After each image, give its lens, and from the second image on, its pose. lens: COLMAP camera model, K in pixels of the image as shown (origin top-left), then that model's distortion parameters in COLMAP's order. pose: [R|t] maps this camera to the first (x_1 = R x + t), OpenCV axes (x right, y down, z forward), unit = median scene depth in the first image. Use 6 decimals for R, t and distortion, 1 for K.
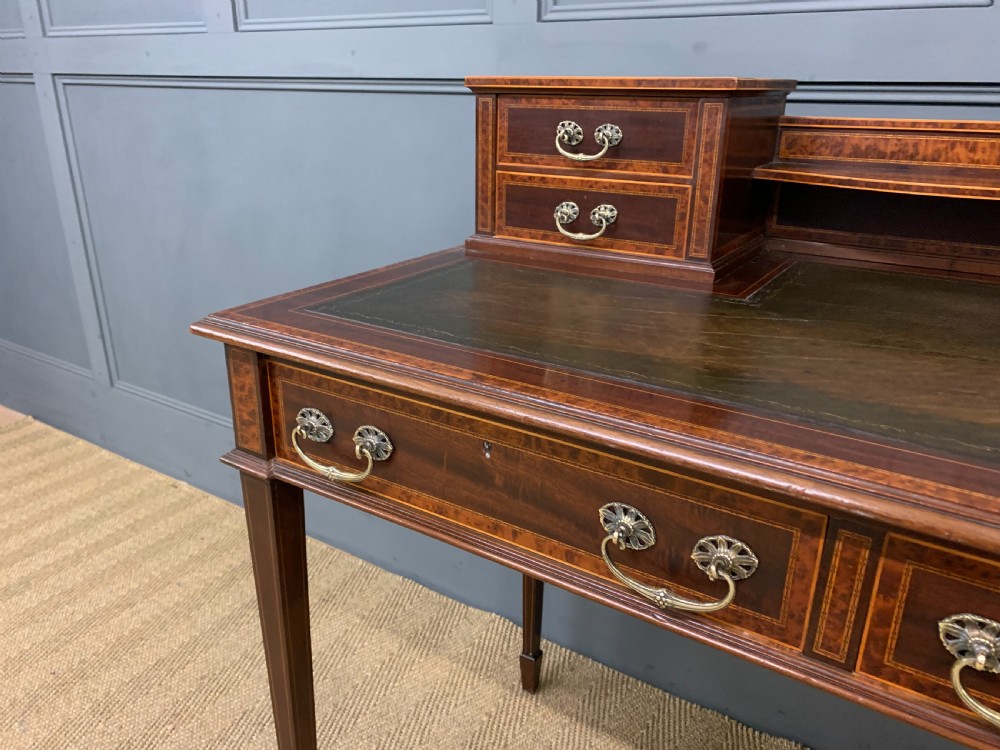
lens RADIAL K [[773.0, 0, 490.5], [0, 773.0, 380.2], [0, 0, 1]] dist [0.032204, -0.025343]
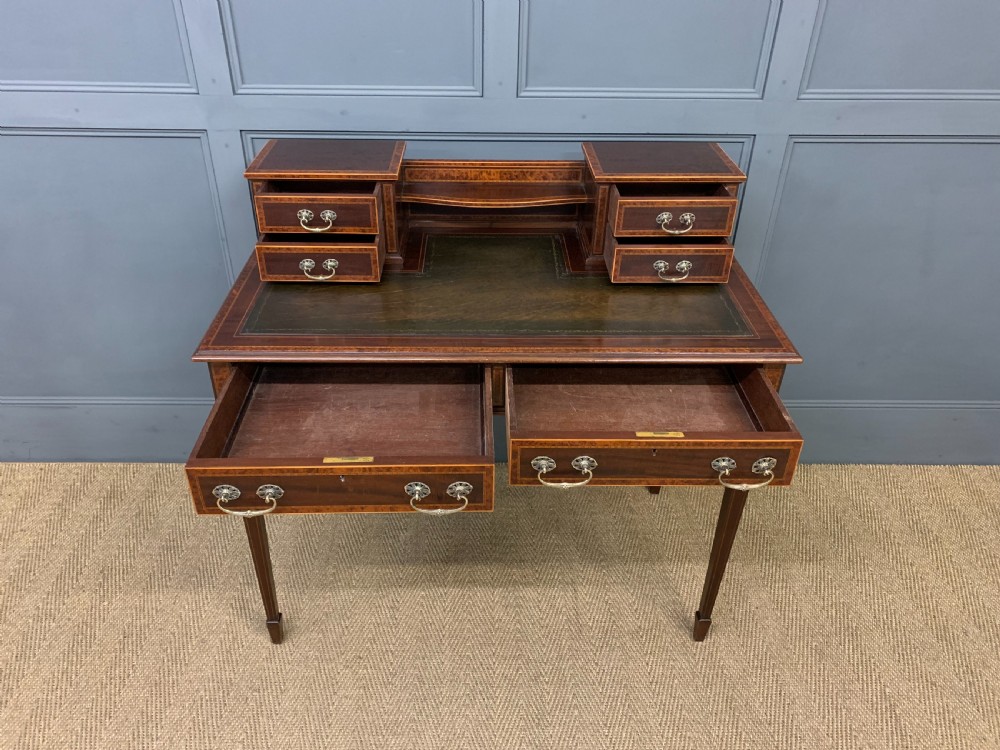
lens RADIAL K [[773.0, 0, 488.7], [0, 773.0, 375.7], [0, 0, 1]] dist [0.032204, -0.025343]
pose [[0.828285, -0.306861, 0.468806, -0.574401], [0.197671, 0.942933, 0.267961, -0.337481], [-0.524280, -0.129279, 0.841675, -0.898190]]
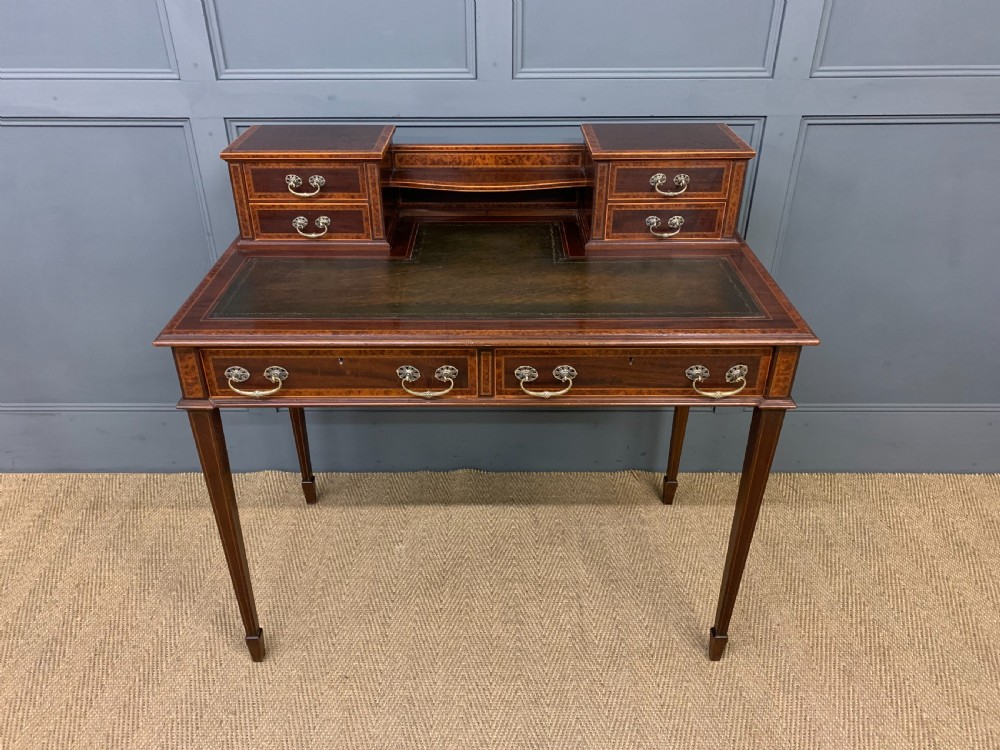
lens RADIAL K [[773.0, 0, 495.1], [0, 773.0, 371.8], [0, 0, 1]] dist [0.032204, -0.025343]
pose [[0.837010, -0.290516, 0.463696, -0.475775], [0.207694, 0.952677, 0.221968, -0.201403], [-0.506238, -0.089482, 0.857739, -0.829970]]
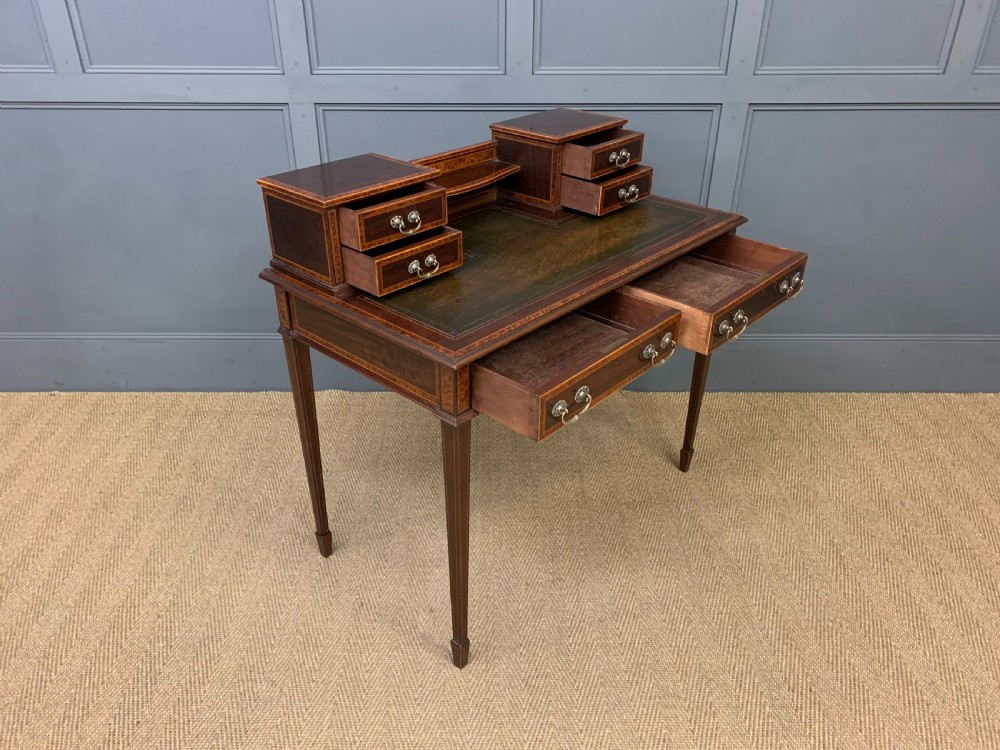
lens RADIAL K [[773.0, 0, 490.0], [0, 773.0, 377.1], [0, 0, 1]] dist [0.032204, -0.025343]
pose [[0.833842, -0.284173, 0.473236, -0.988087], [0.204425, 0.955324, 0.213464, -0.068932], [-0.512755, -0.081254, 0.854681, -1.380441]]
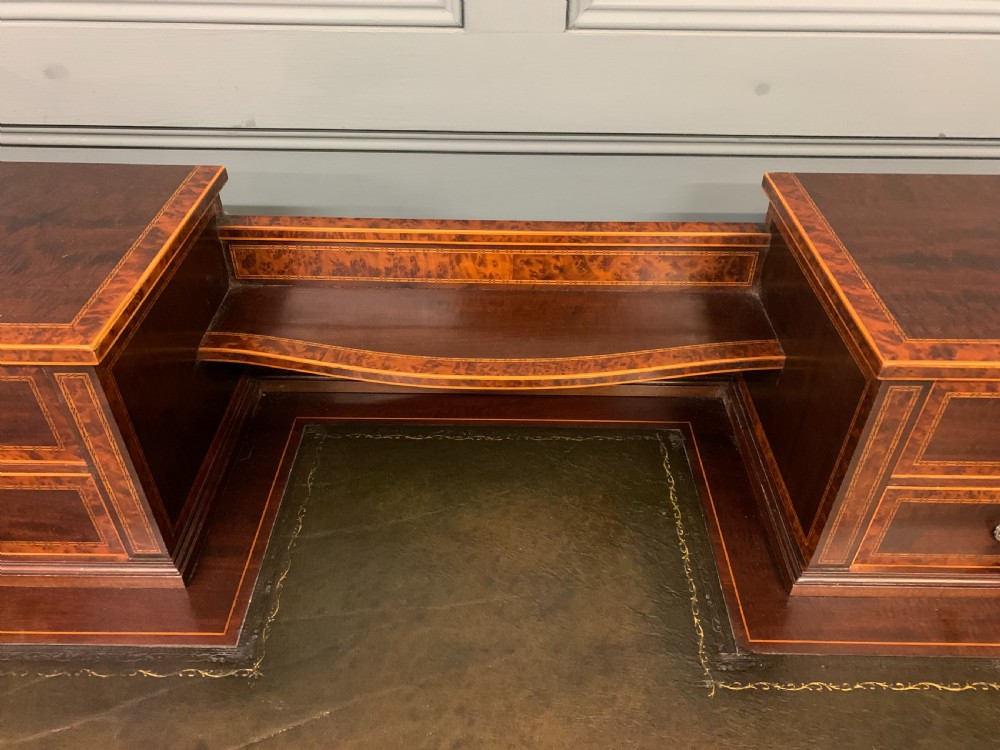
lens RADIAL K [[773.0, 0, 503.1], [0, 773.0, 371.7], [0, 0, 1]] dist [0.032204, -0.025343]
pose [[0.839457, -0.334636, 0.428173, 0.277060], [0.192755, 0.920037, 0.341142, -0.437824], [-0.508093, -0.203842, 0.836833, 0.341732]]
